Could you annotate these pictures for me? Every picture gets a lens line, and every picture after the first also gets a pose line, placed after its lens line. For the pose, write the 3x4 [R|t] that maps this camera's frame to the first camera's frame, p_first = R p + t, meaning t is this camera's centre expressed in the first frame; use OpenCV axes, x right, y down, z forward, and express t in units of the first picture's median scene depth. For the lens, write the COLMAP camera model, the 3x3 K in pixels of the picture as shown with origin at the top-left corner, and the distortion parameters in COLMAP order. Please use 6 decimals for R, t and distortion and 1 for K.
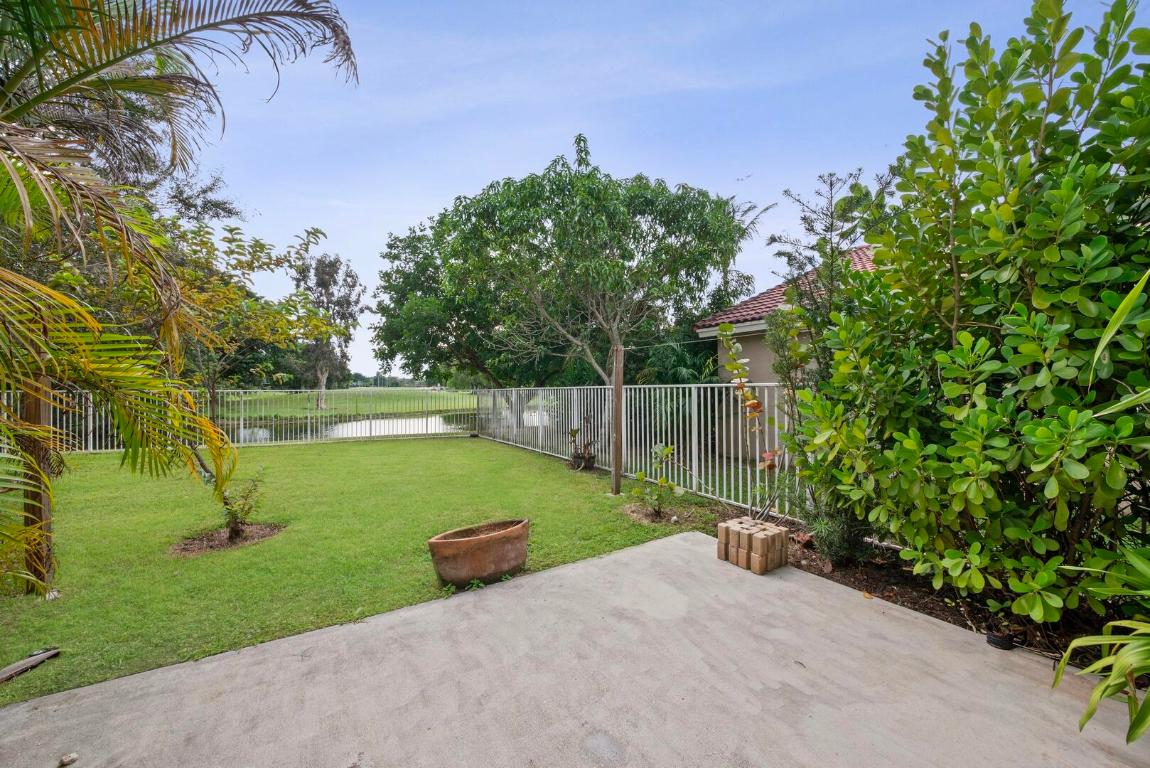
lens RADIAL K [[400.9, 0, 580.7], [0, 400.9, 375.9], [0, 0, 1]] dist [0.001209, -0.010515]
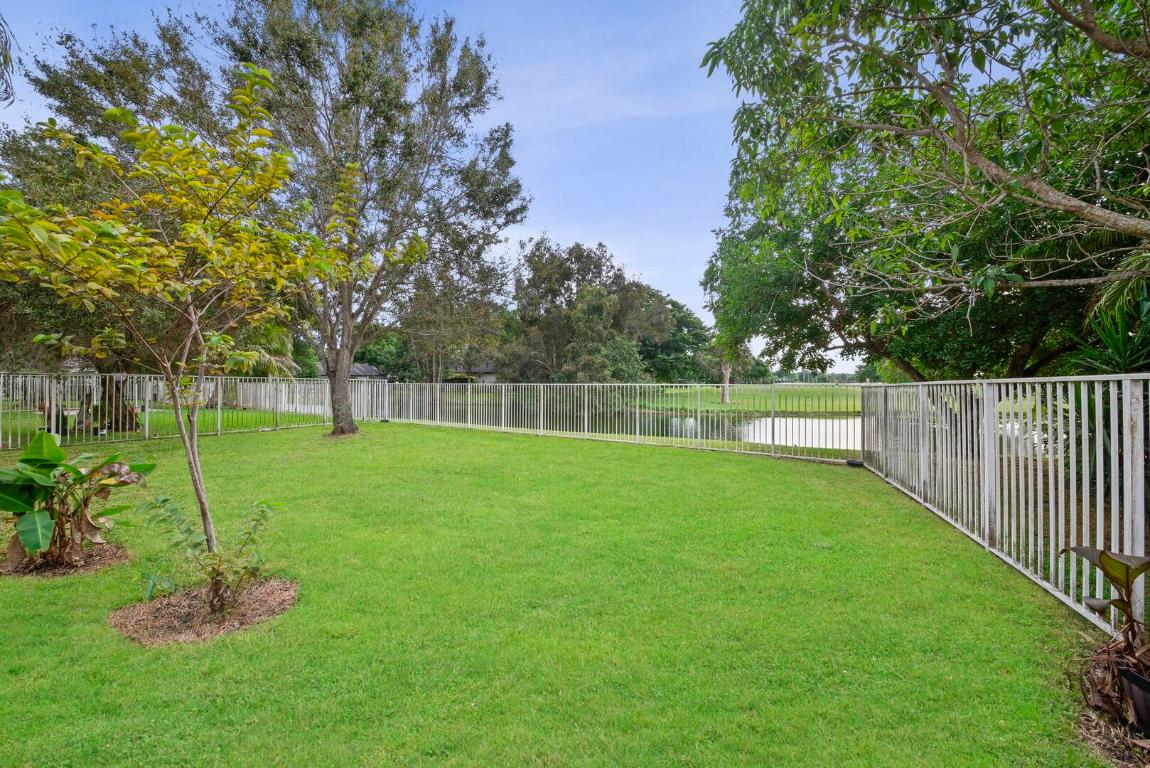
lens RADIAL K [[405.1, 0, 564.3], [0, 405.1, 384.0], [0, 0, 1]] dist [-0.000133, -0.000056]
pose [[0.546623, 0.005073, -0.837364, -0.009388], [0.020986, 0.999585, 0.019755, 0.027969], [0.837116, -0.028371, 0.546289, 0.626803]]
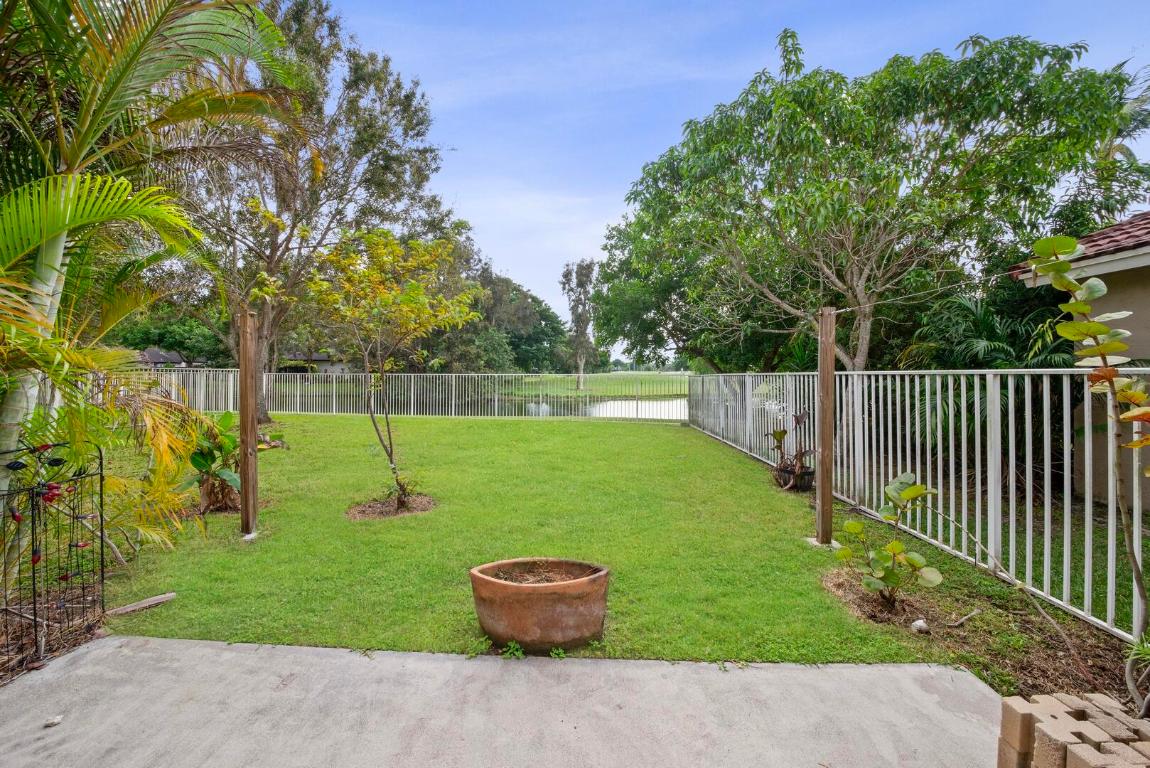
lens RADIAL K [[402.9, 0, 576.6], [0, 402.9, 361.0], [0, 0, 1]] dist [-0.009658, -0.005214]
pose [[0.822822, -0.012094, -0.568170, 0.097233], [0.012858, 0.999914, -0.002663, 0.003119], [0.568154, -0.005114, 0.822907, 0.190265]]
